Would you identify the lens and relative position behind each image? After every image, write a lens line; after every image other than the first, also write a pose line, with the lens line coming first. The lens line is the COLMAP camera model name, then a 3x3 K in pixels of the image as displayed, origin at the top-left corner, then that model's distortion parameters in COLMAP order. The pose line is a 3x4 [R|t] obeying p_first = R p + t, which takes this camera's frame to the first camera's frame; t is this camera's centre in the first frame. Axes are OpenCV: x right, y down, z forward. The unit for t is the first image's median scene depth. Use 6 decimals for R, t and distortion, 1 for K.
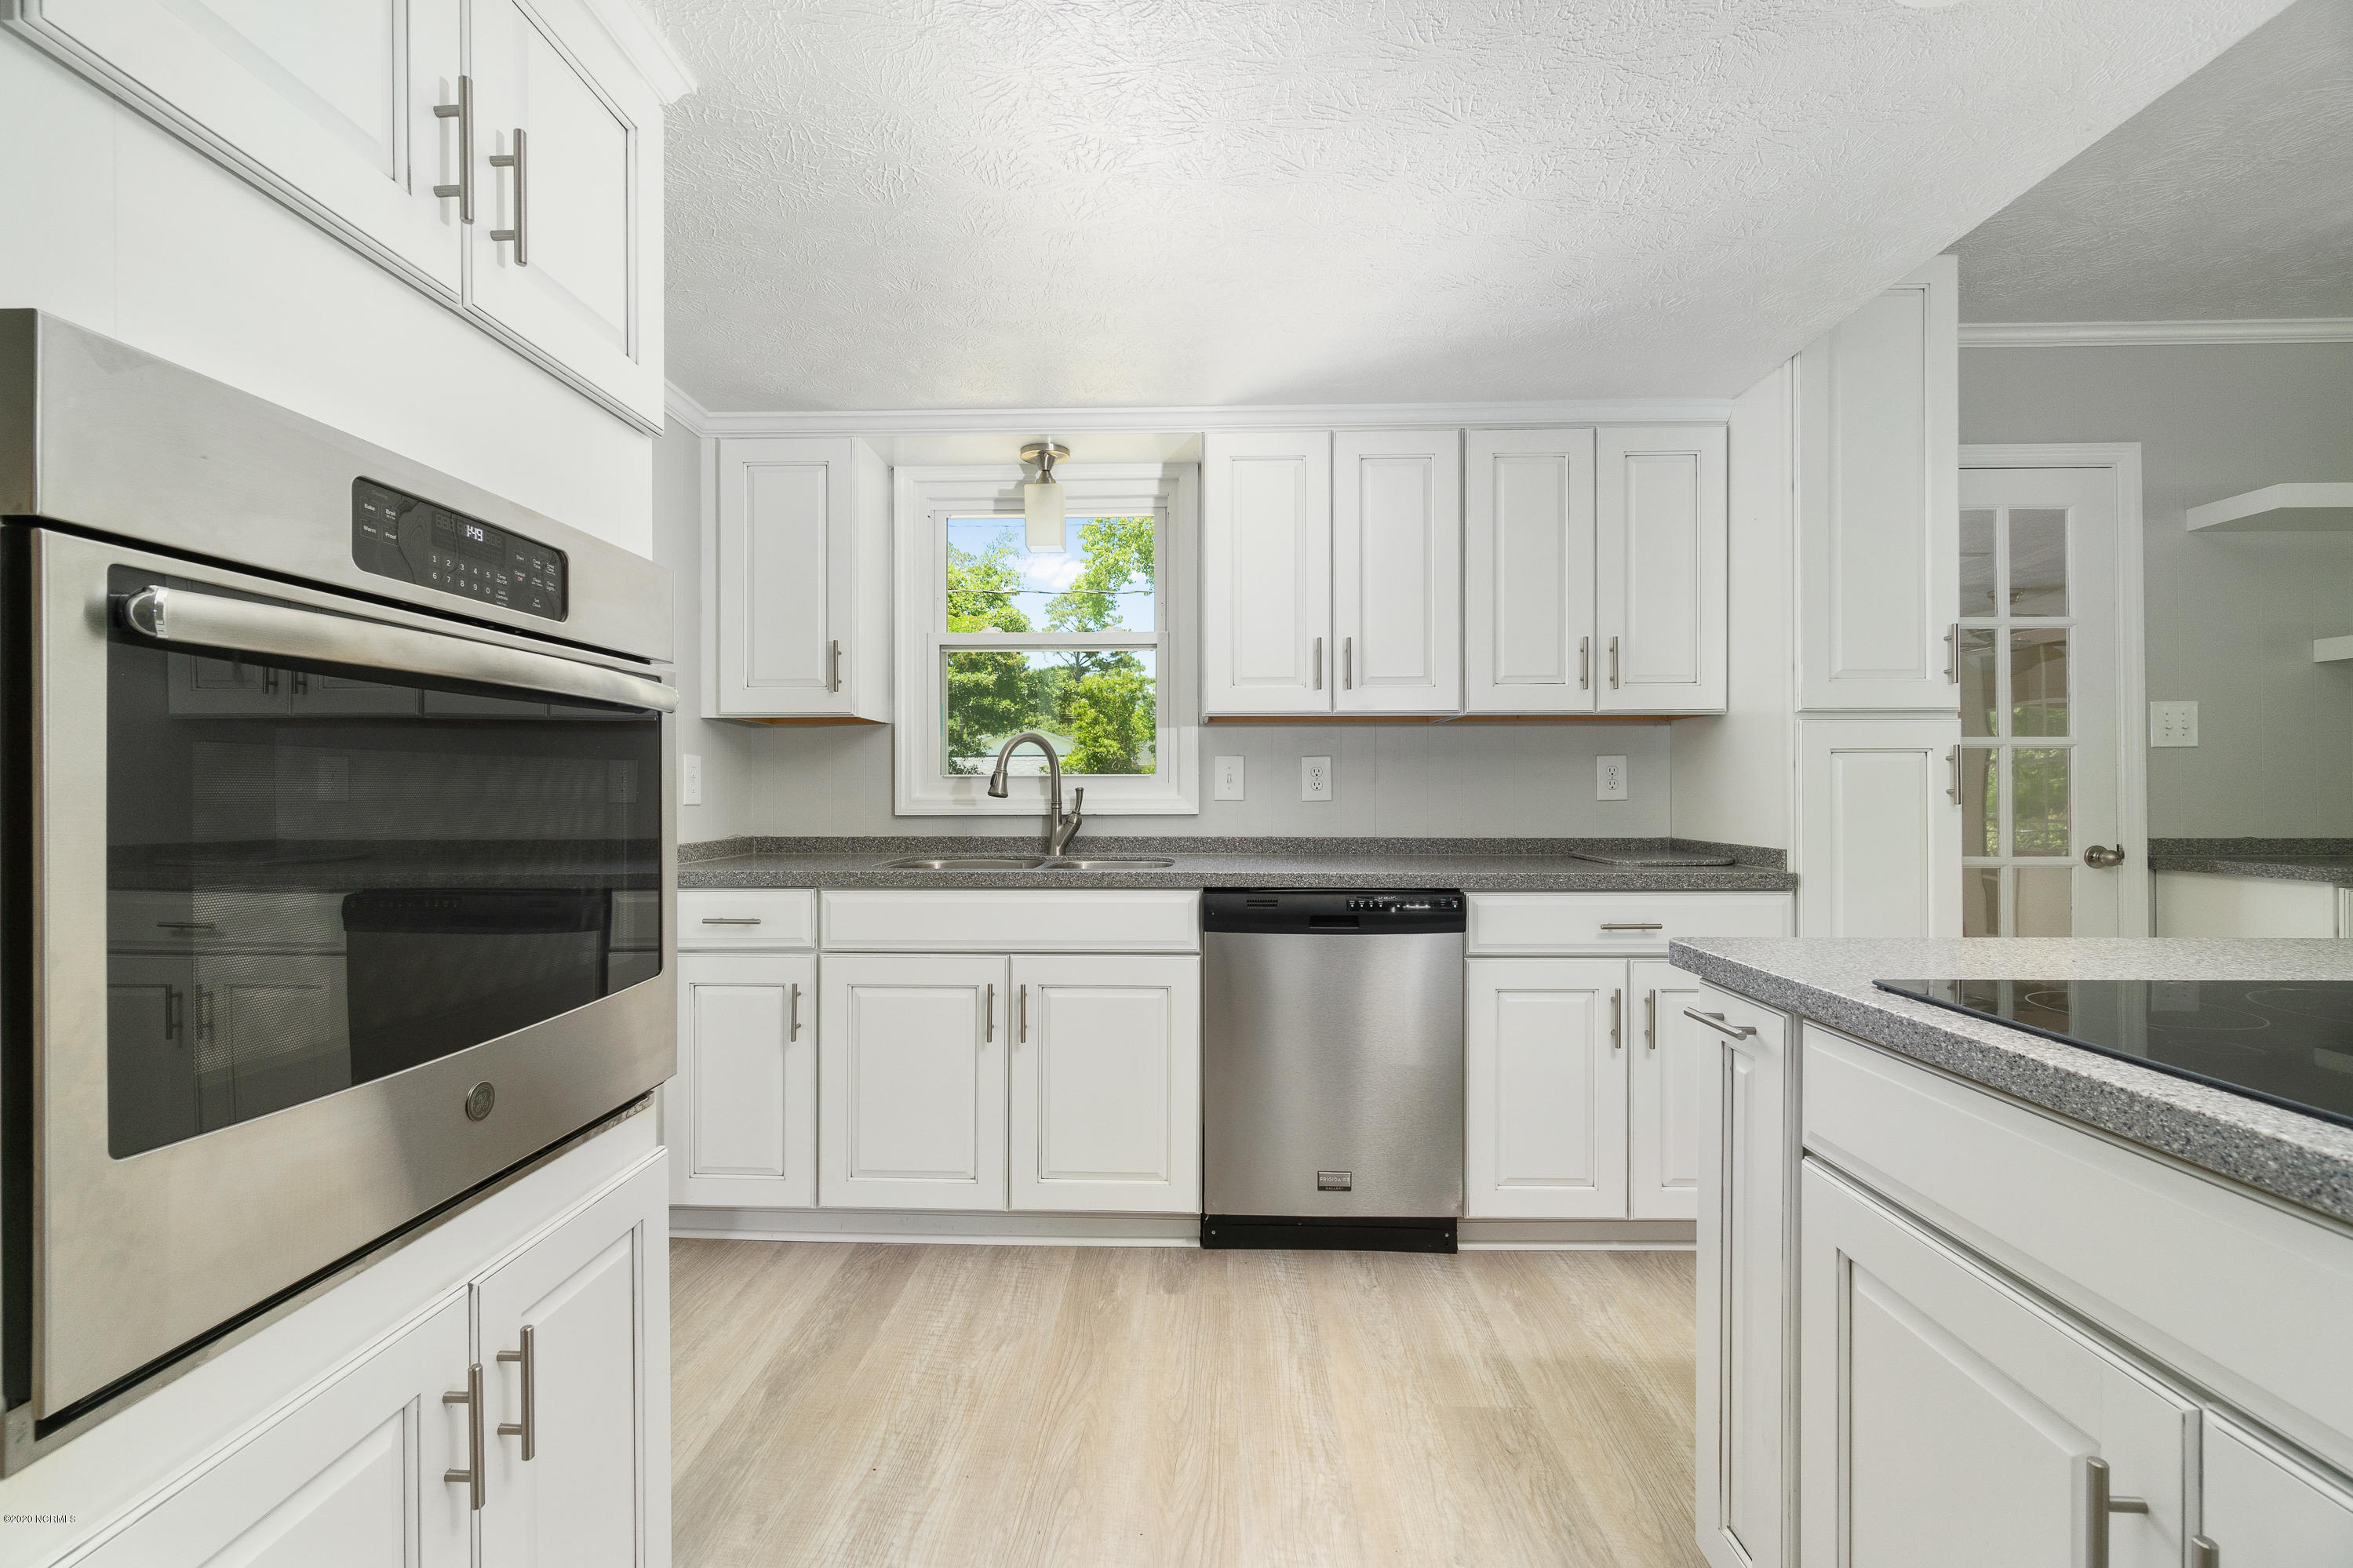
lens RADIAL K [[1019.9, 0, 1172.0], [0, 1019.9, 791.6], [0, 0, 1]] dist [-0.001754, -0.000382]
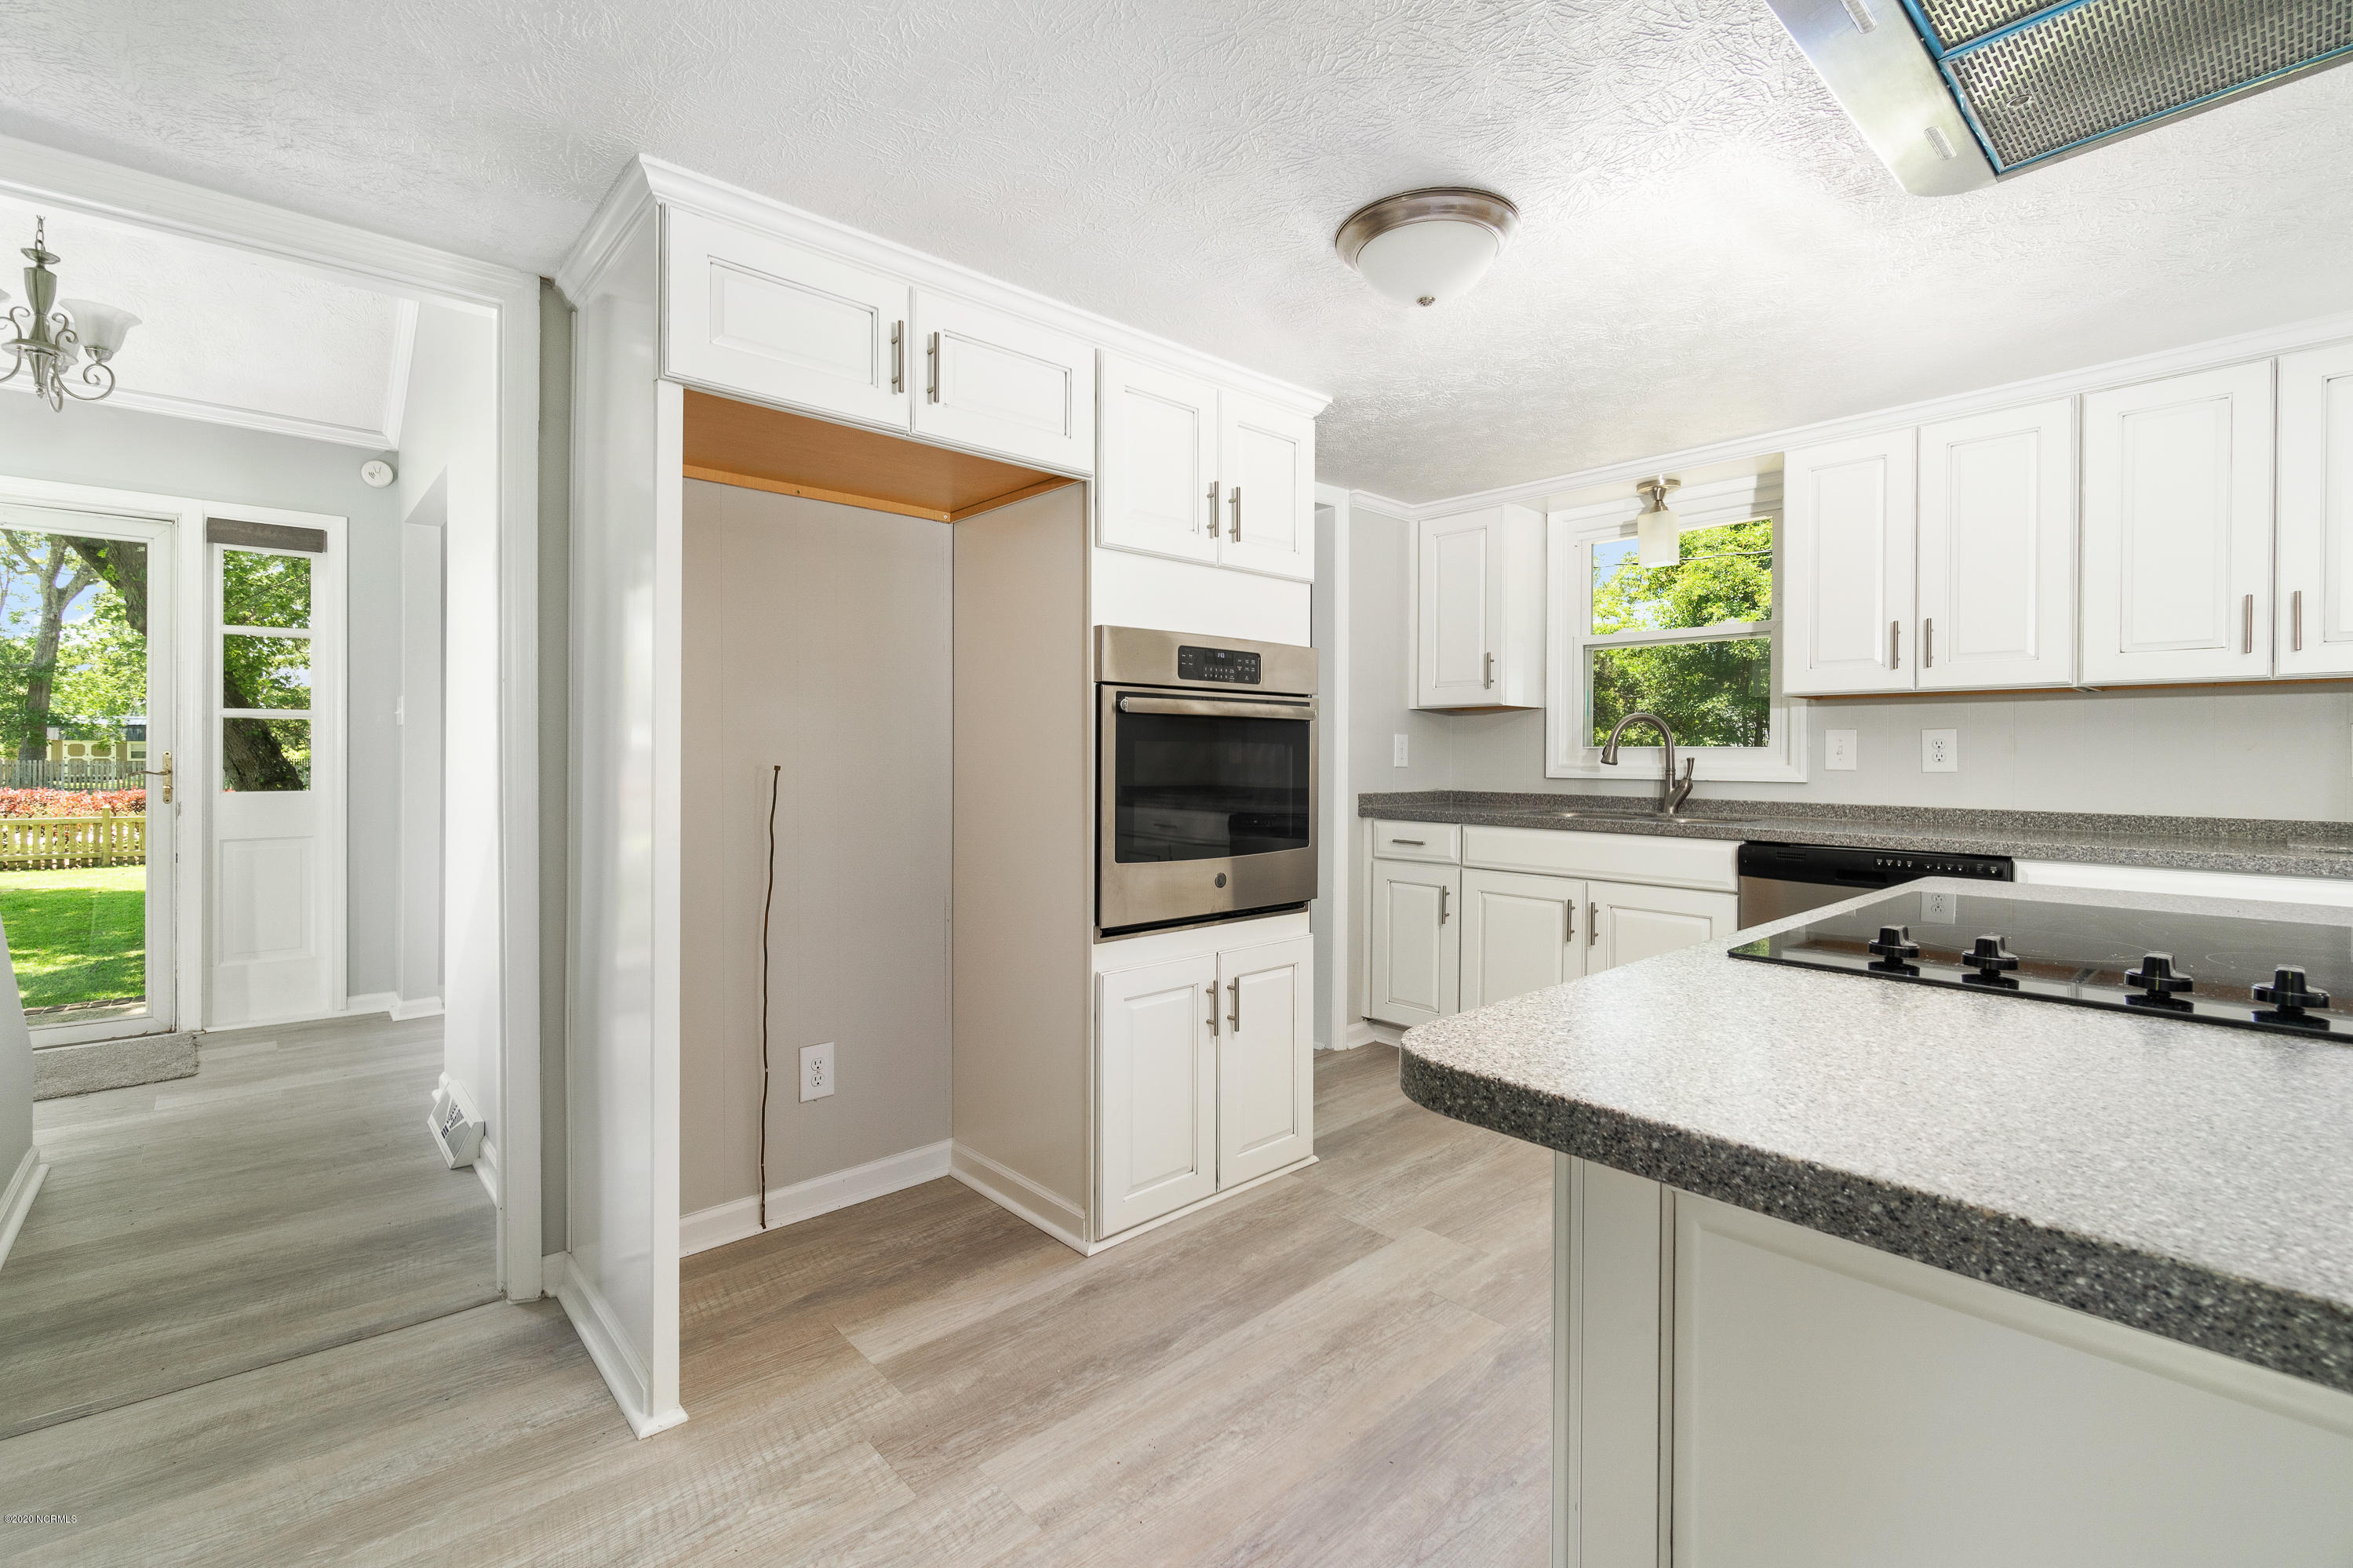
lens RADIAL K [[1033.0, 0, 1149.4], [0, 1033.0, 755.7], [0, 0, 1]] dist [0.003630, 0.000163]
pose [[0.685491, 0.006905, -0.728048, 0.412687], [-0.008597, 0.999962, 0.001389, -0.002699], [0.728030, 0.005307, 0.685525, -0.343674]]
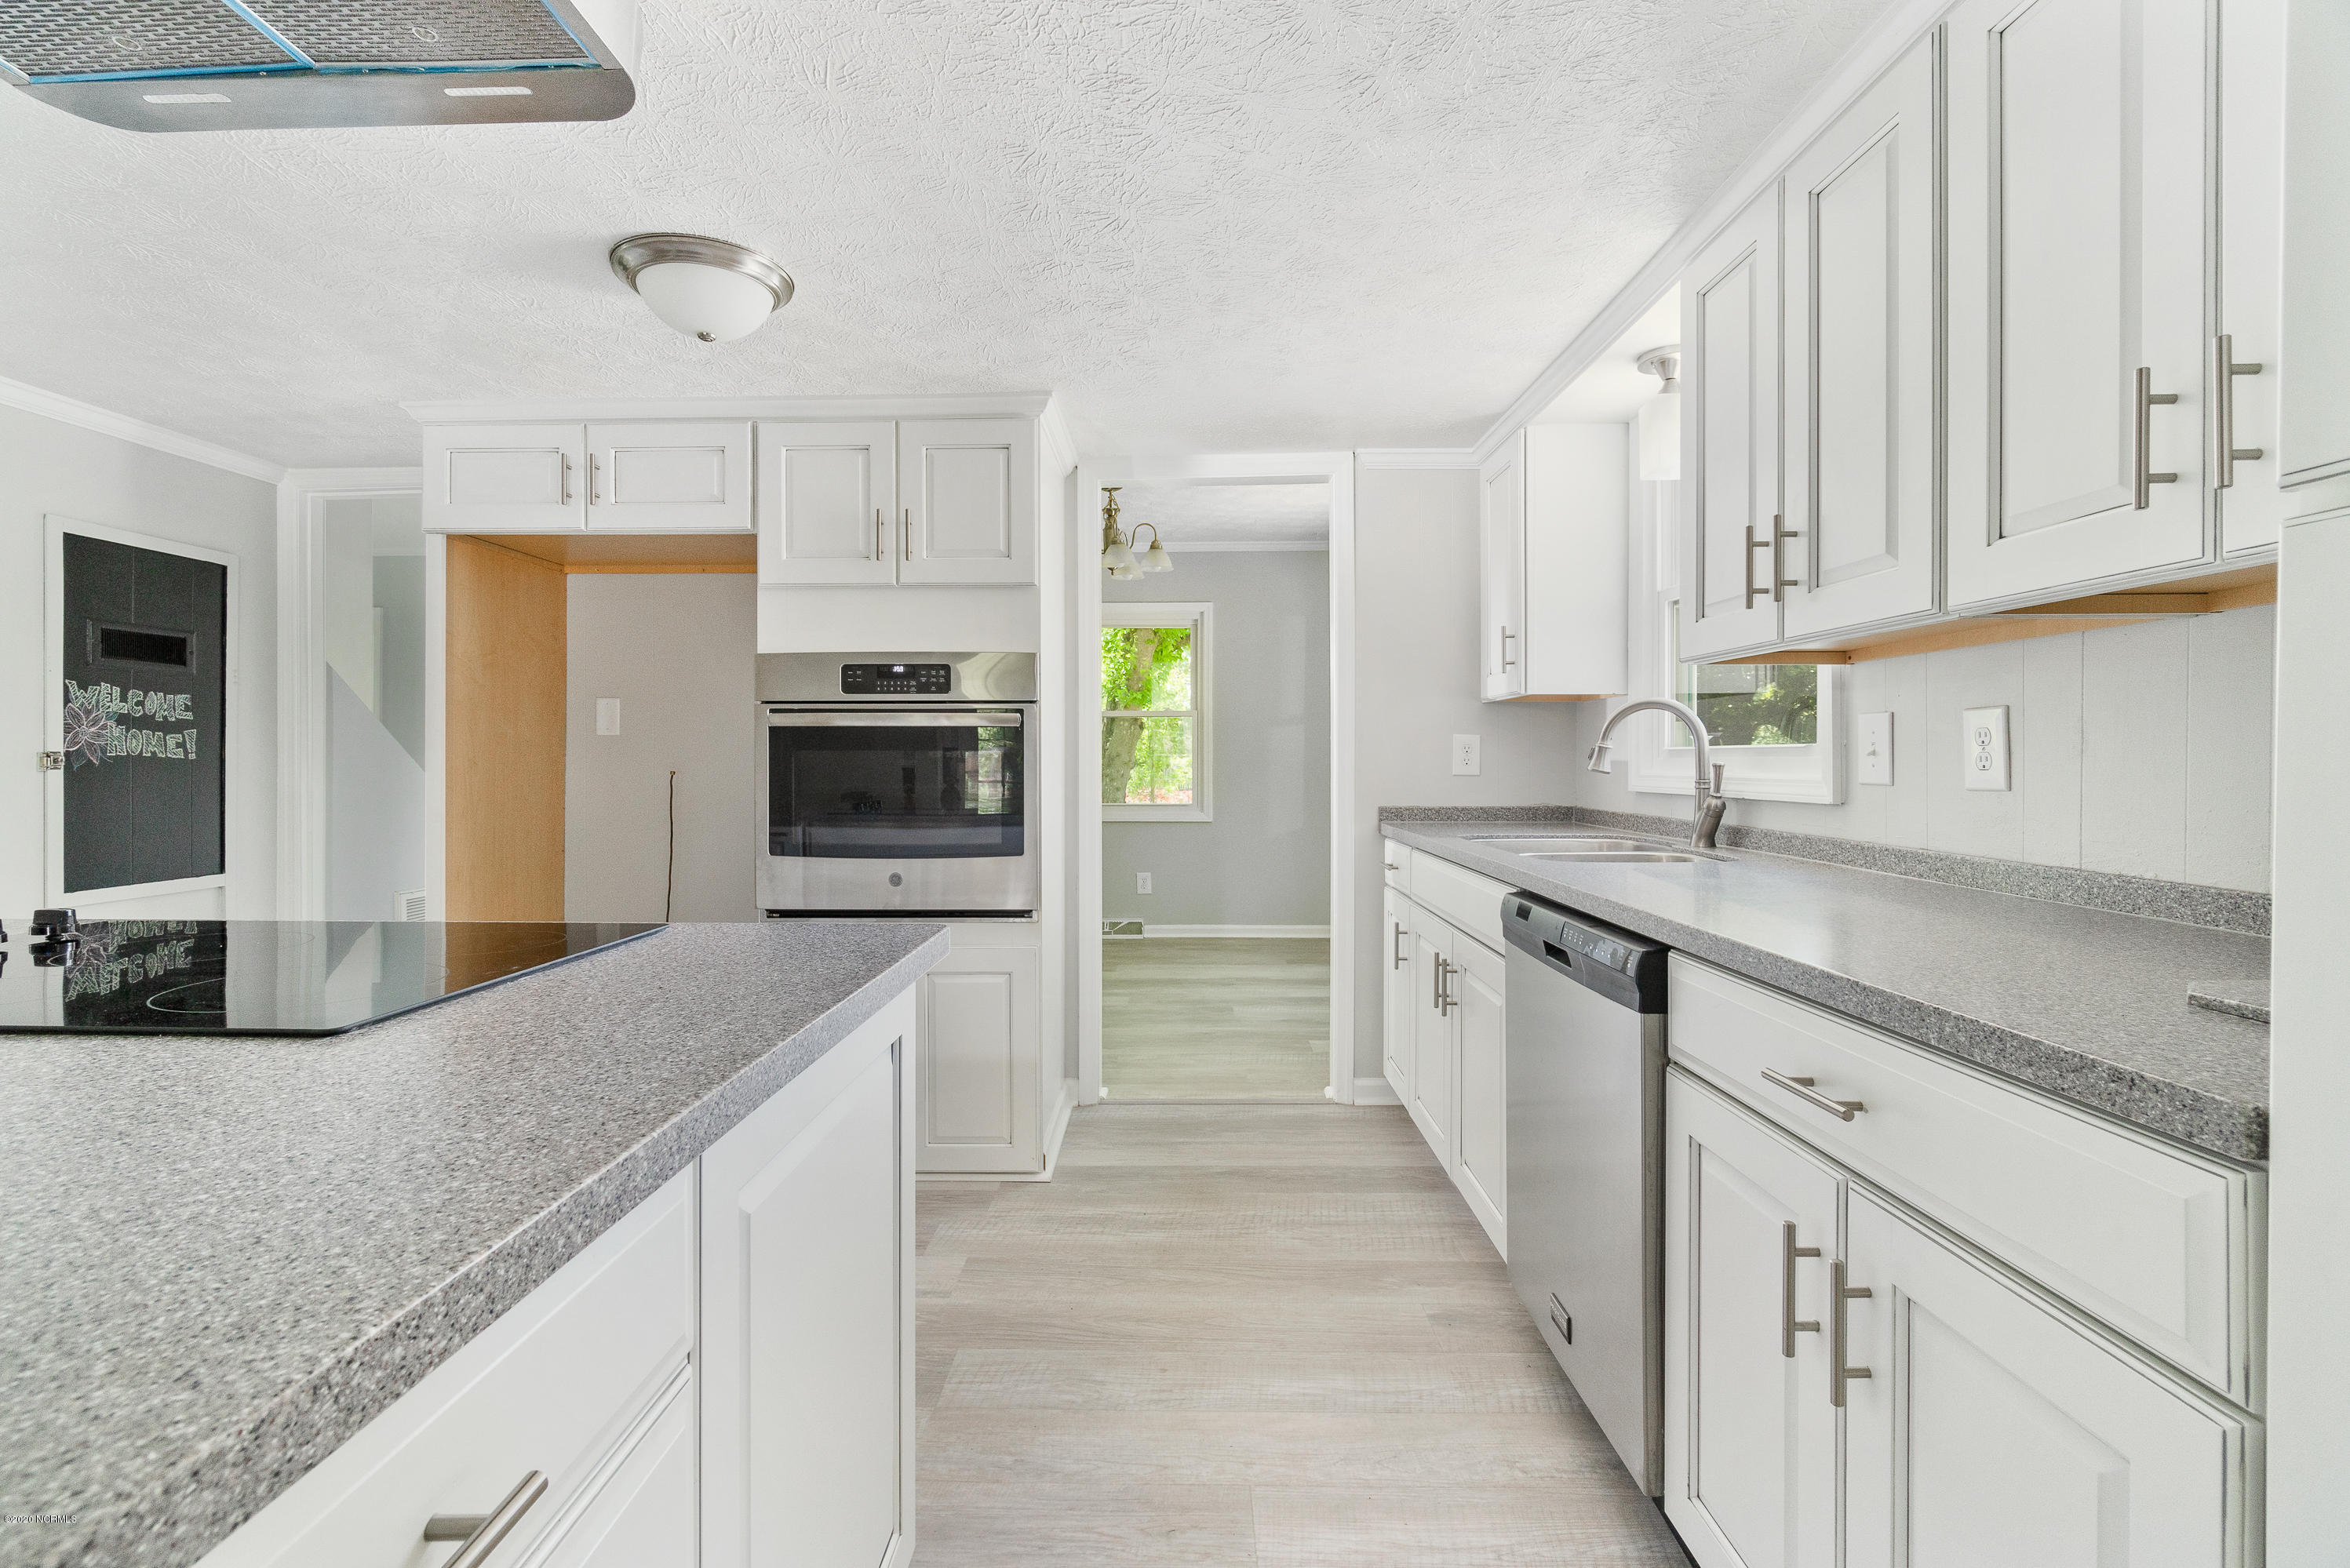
lens RADIAL K [[1031.6, 0, 1147.9], [0, 1031.6, 755.7], [0, 0, 1]] dist [0.003630, 0.000163]
pose [[0.005808, 0.001077, -0.999983, 0.800583], [-0.001712, 0.999998, 0.001067, -0.010892], [0.999982, 0.001706, 0.005810, 0.641655]]
